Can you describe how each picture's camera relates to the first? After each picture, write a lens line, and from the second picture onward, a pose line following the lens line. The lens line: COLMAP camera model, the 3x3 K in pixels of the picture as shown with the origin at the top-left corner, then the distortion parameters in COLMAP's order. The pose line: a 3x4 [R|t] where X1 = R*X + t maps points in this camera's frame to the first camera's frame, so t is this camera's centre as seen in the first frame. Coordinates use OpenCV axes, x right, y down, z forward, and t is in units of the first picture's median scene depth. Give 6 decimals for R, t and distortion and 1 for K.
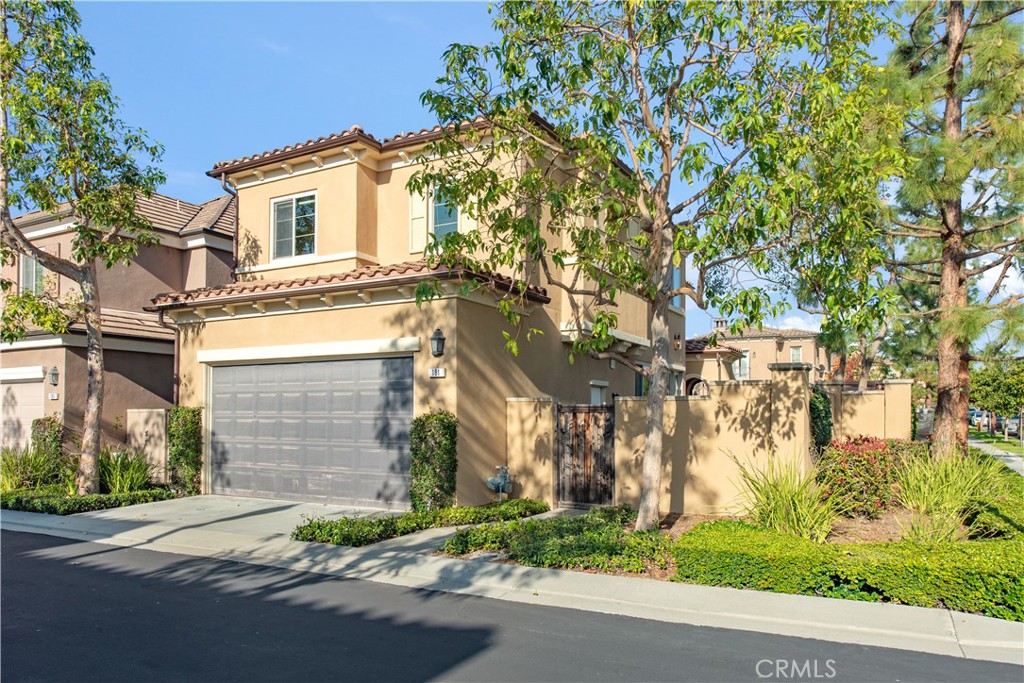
lens RADIAL K [[706.8, 0, 511.9], [0, 706.8, 340.4], [0, 0, 1]] dist [0.025799, -0.003358]
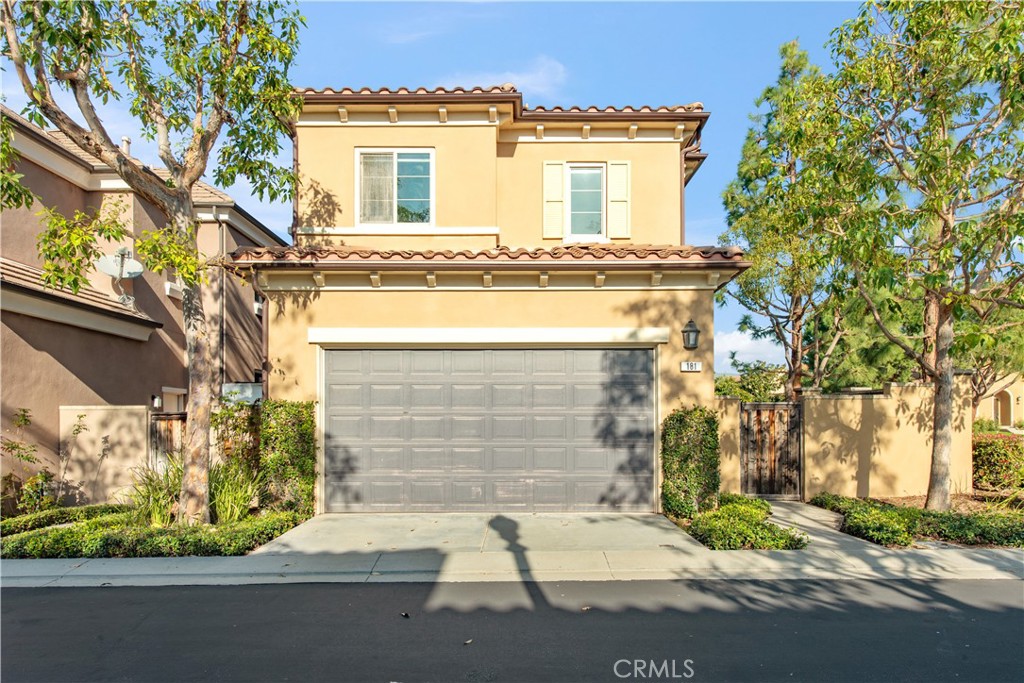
lens RADIAL K [[645.1, 0, 513.8], [0, 645.1, 371.8], [0, 0, 1]] dist [0.011581, -0.001821]
pose [[0.866463, 0.035729, 0.497961, -0.701870], [-0.048903, 0.998713, 0.013435, 0.049107], [-0.496841, -0.035992, 0.867095, 0.338049]]
